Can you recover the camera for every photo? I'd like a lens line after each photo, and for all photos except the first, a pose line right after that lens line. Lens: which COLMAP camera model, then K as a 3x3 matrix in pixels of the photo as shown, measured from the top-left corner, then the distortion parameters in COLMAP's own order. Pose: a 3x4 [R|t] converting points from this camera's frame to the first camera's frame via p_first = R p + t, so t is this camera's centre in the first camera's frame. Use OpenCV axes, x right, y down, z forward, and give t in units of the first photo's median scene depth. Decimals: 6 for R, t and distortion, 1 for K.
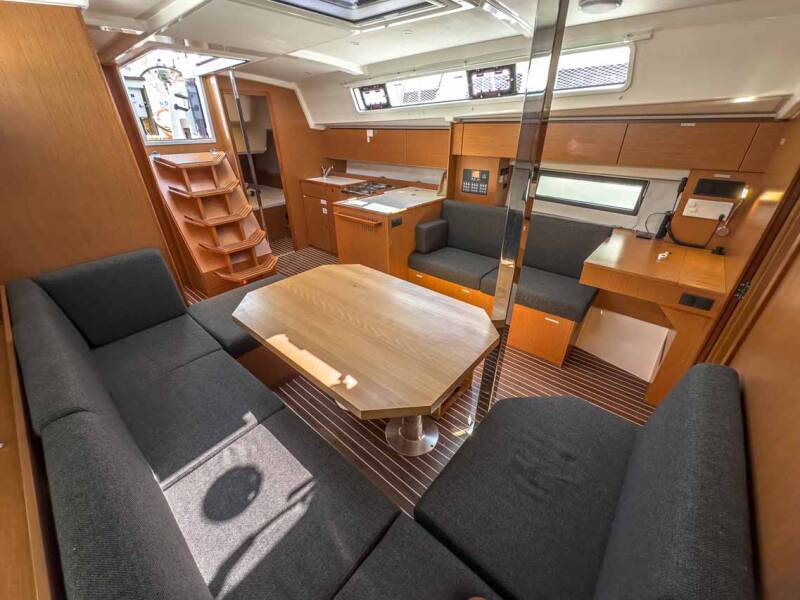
lens RADIAL K [[318.4, 0, 400.0], [0, 318.4, 300.0], [0, 0, 1]] dist [-0.003490, -0.000587]
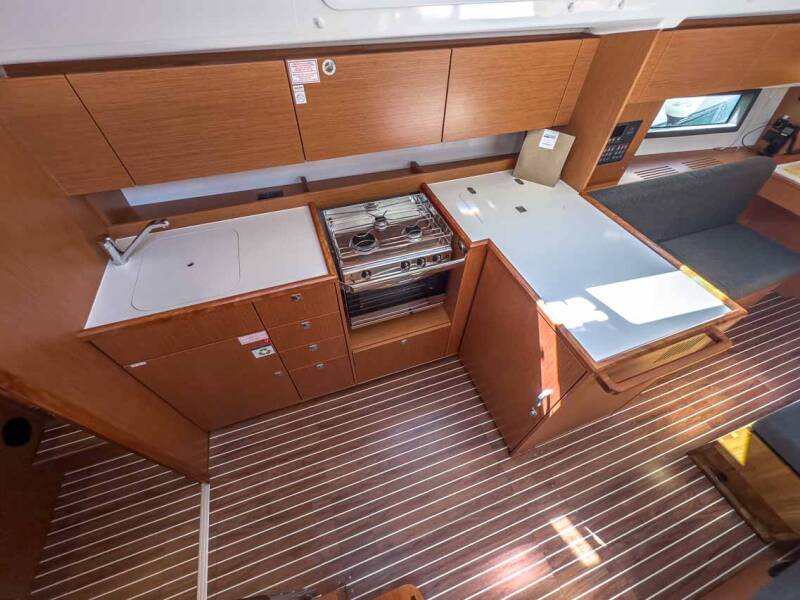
lens RADIAL K [[318.4, 0, 400.0], [0, 318.4, 300.0], [0, 0, 1]] dist [-0.003490, -0.000587]
pose [[0.491599, -0.652808, 0.576344, -0.553122], [0.402061, 0.757223, 0.514743, -0.746766], [-0.772449, -0.021321, 0.634718, 1.155480]]
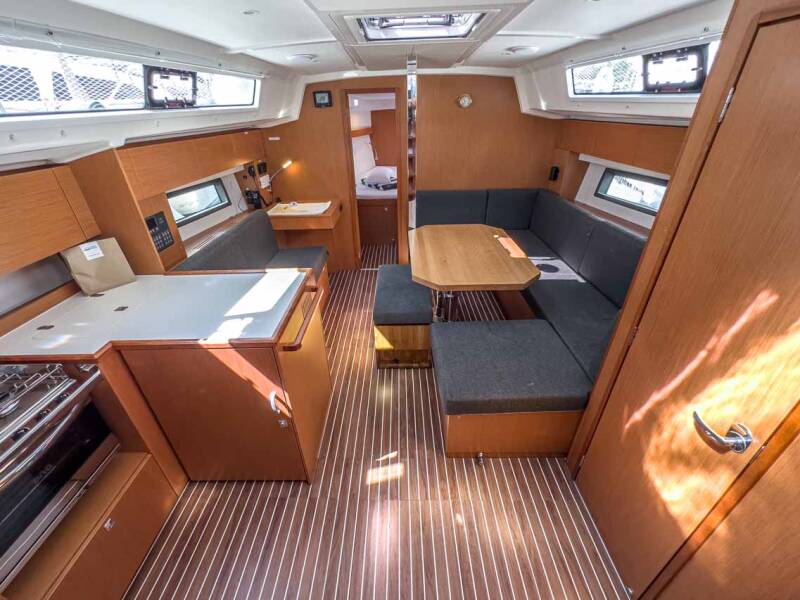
lens RADIAL K [[333.3, 0, 392.4], [0, 333.3, 300.2], [0, 0, 1]] dist [-0.001742, -0.000104]
pose [[-0.644489, -0.361186, 0.673928, -0.719272], [0.390576, 0.602215, 0.696267, -0.713041], [-0.657331, 0.711956, -0.247050, 1.178314]]
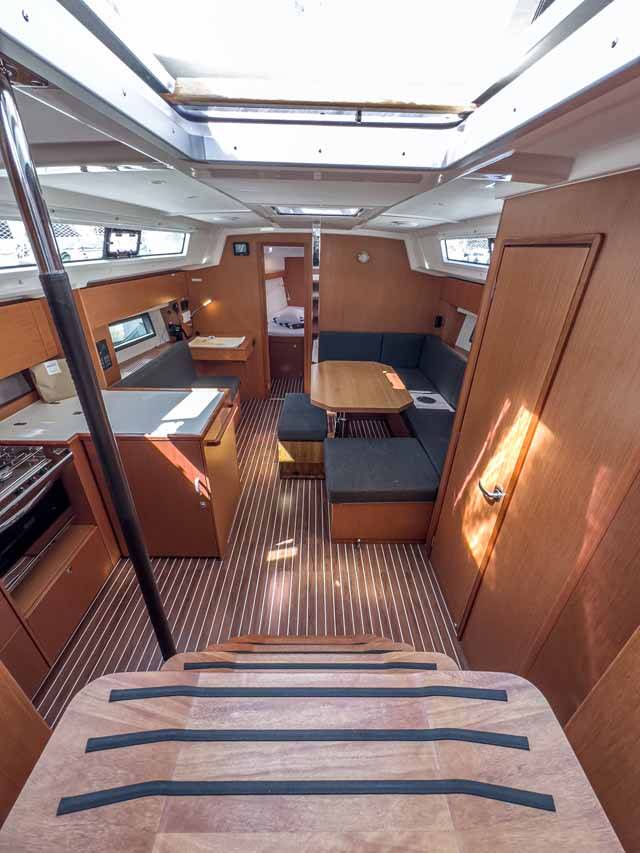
lens RADIAL K [[339.5, 0, 320.0], [0, 339.5, 426.5], [0, 0, 1]] dist [-0.003490, -0.000587]
pose [[-0.667874, -0.355002, 0.654154, -0.912949], [0.337035, 0.639379, 0.691087, -0.815660], [-0.663590, 0.682033, -0.307377, 1.260012]]
